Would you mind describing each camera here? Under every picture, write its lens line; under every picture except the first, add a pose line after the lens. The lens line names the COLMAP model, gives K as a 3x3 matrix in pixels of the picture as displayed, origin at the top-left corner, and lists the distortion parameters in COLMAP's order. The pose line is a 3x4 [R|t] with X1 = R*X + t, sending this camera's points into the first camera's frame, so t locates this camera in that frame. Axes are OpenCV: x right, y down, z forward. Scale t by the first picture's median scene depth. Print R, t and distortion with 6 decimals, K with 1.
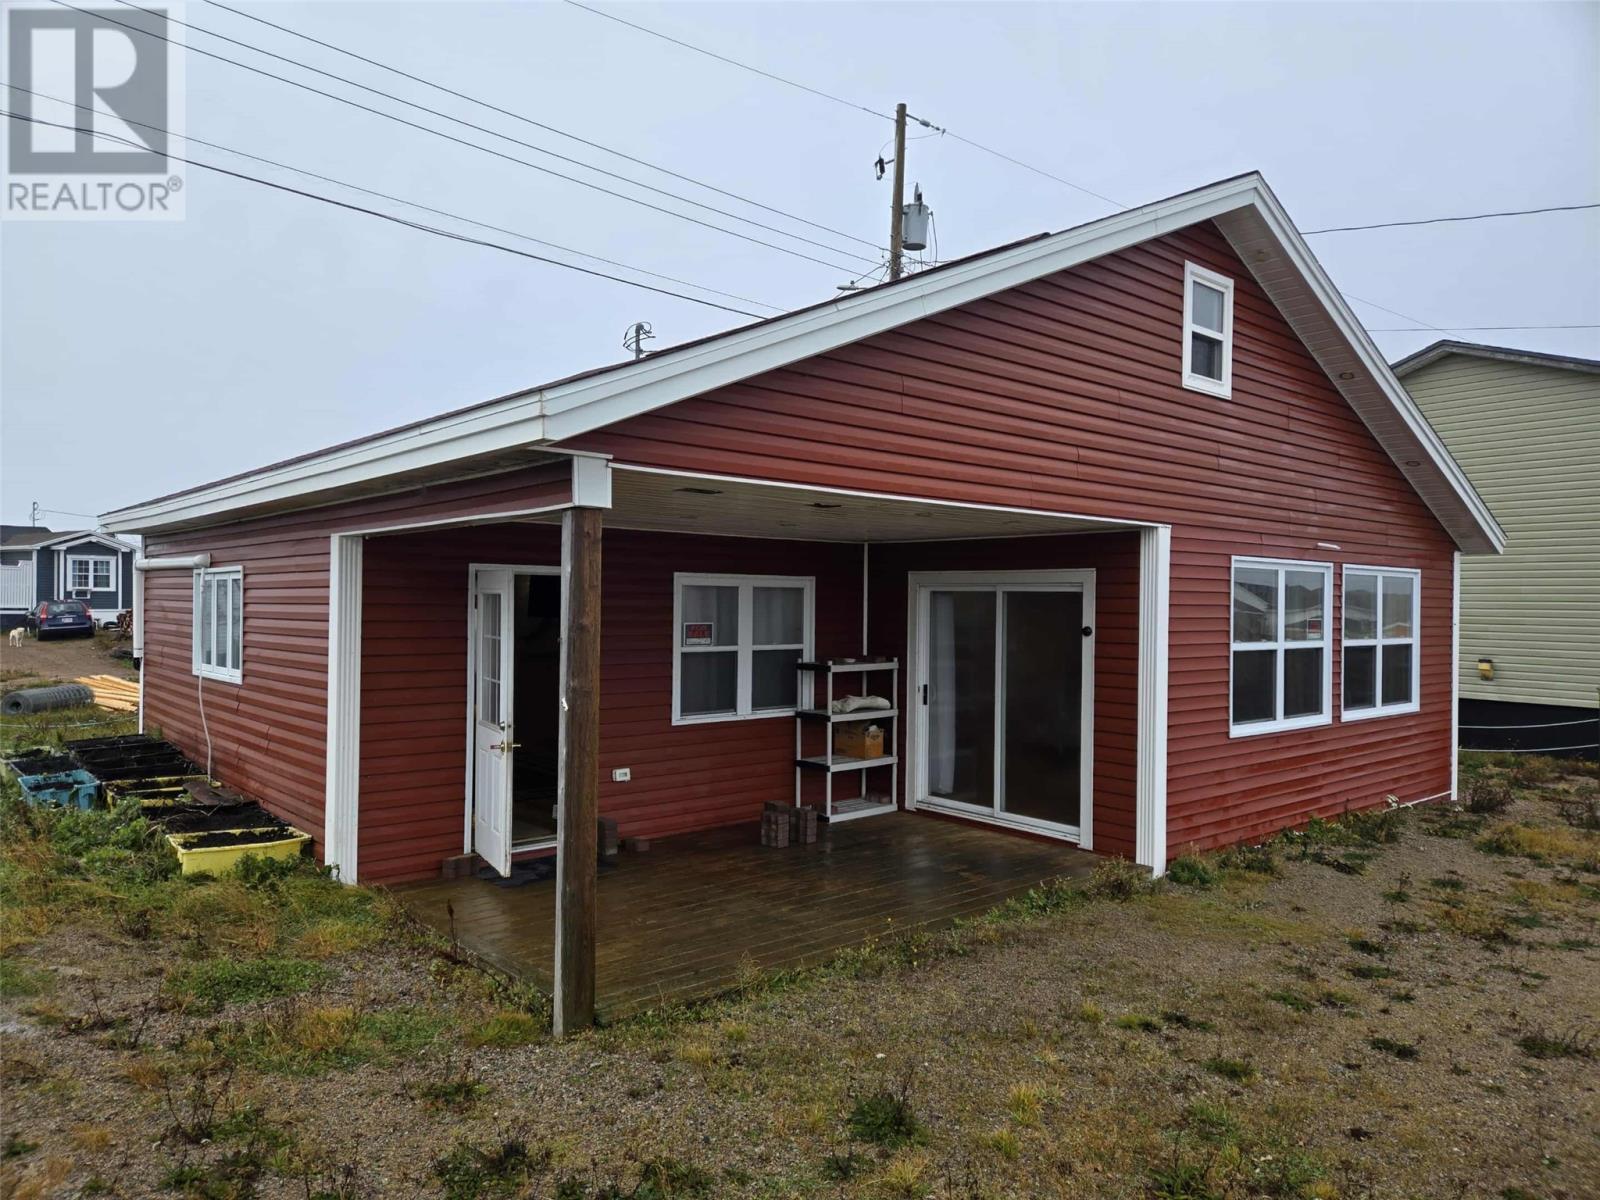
lens RADIAL K [[1078.4, 0, 796.2], [0, 1078.4, 600.5], [0, 0, 1]] dist [0.029778, -0.014081]
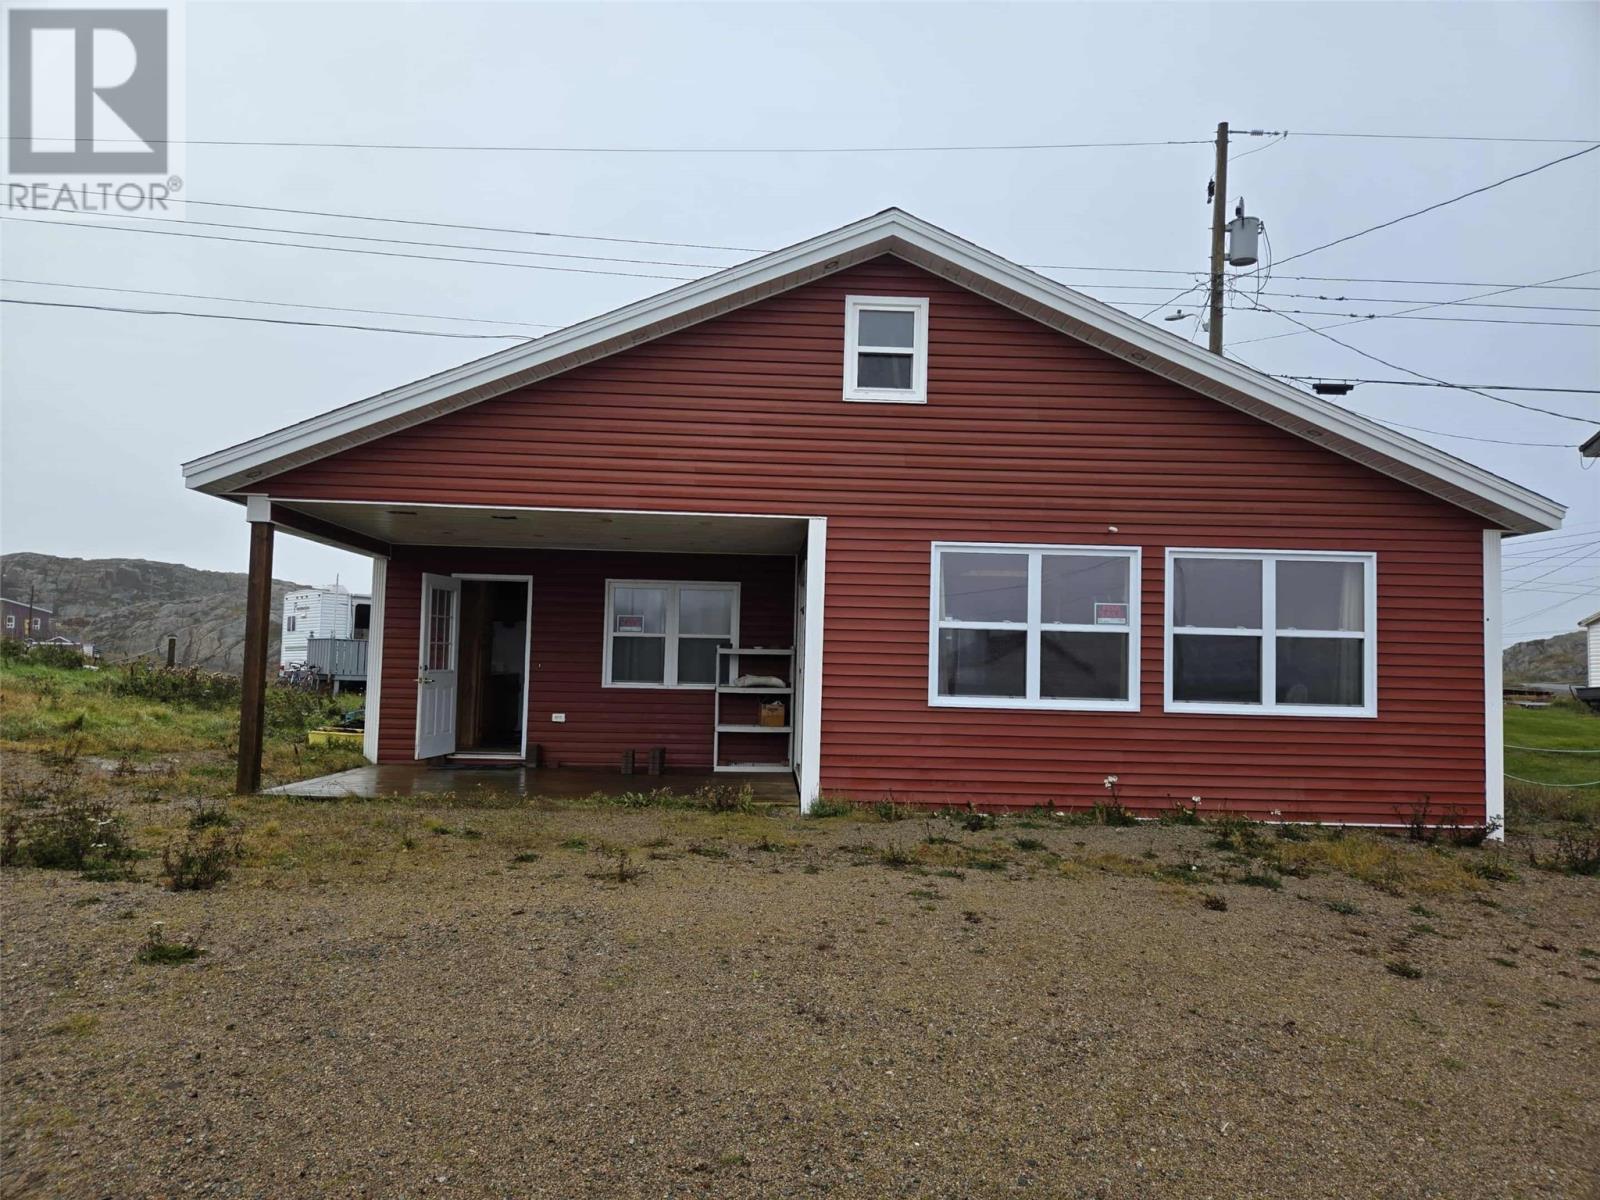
lens RADIAL K [[1078.4, 0, 798.6], [0, 1078.4, 606.0], [0, 0, 1]] dist [0.029778, -0.014081]
pose [[0.781551, -0.027633, -0.623229, 0.914370], [-0.010918, 0.998260, -0.057953, 0.083768], [0.623746, 0.052098, 0.779889, 0.054184]]
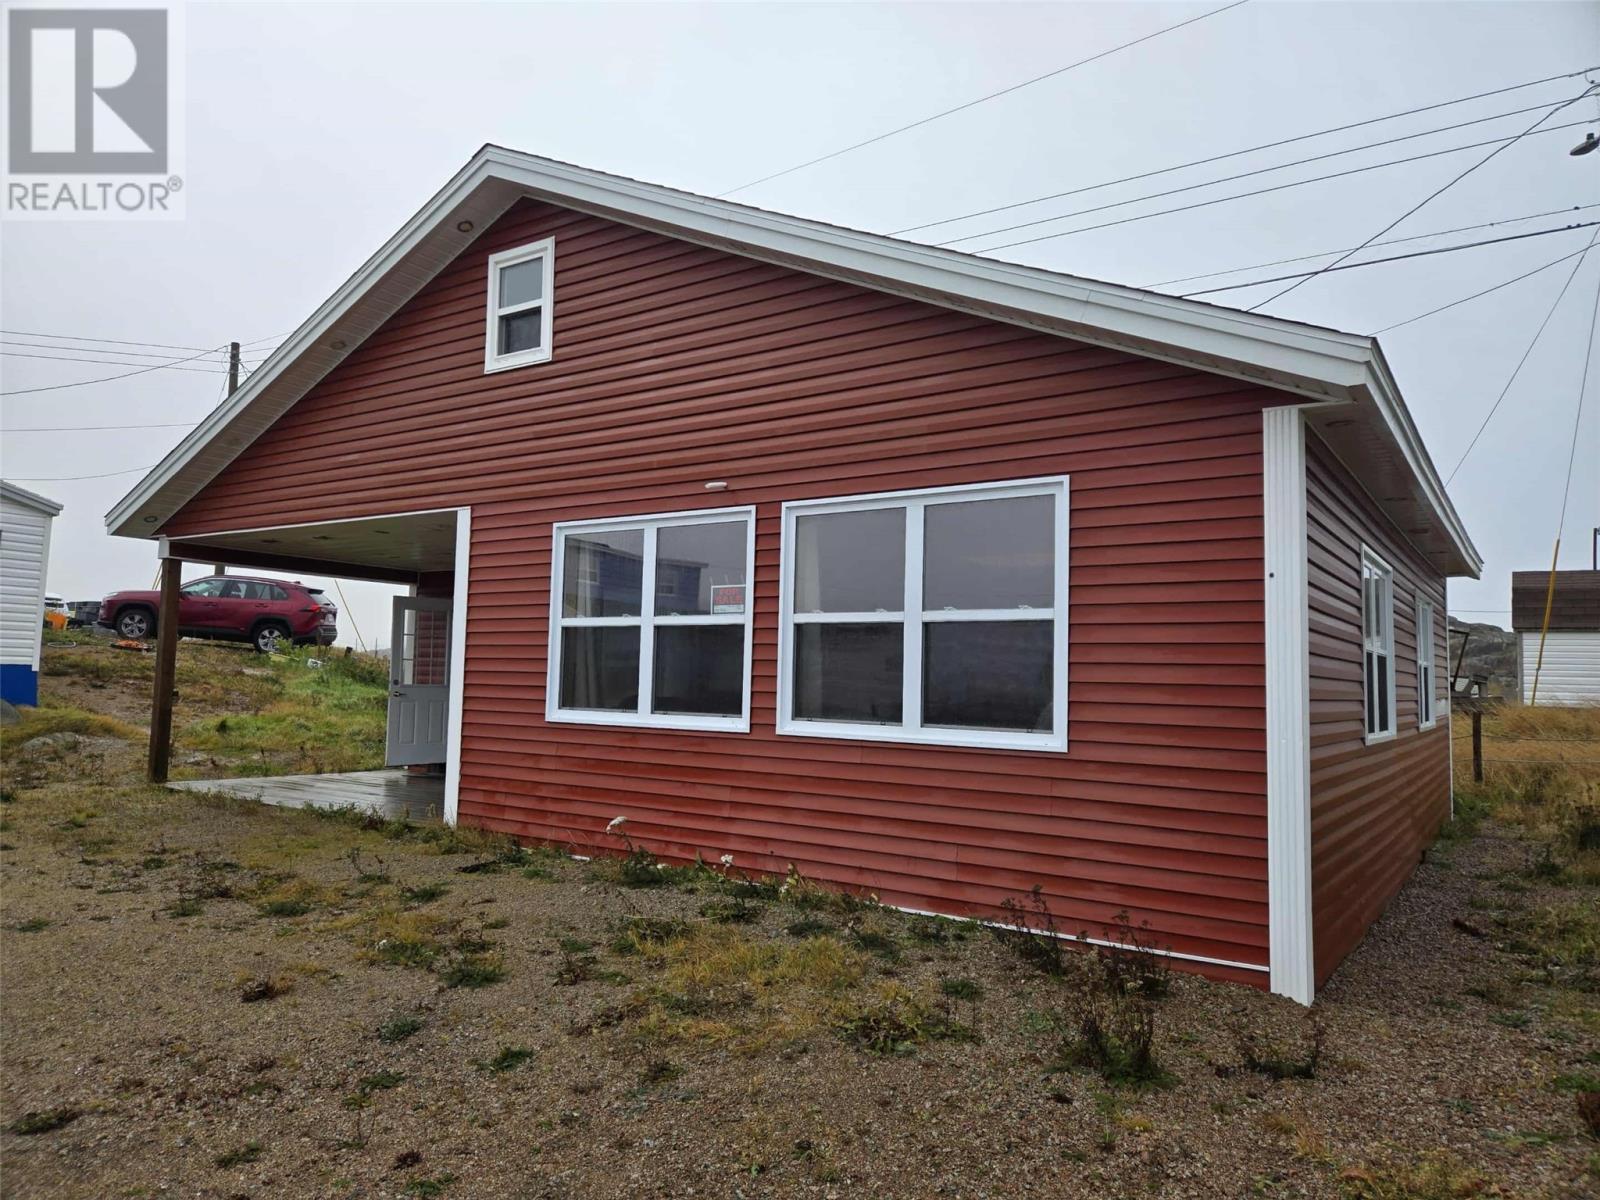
lens RADIAL K [[1078.4, 0, 807.7], [0, 1078.4, 607.3], [0, 0, 1]] dist [0.029778, -0.014081]
pose [[0.263549, -0.067734, -0.962265, 1.249920], [-0.010896, 0.997259, -0.073181, 0.088481], [0.964585, 0.029772, 0.262088, 0.902365]]
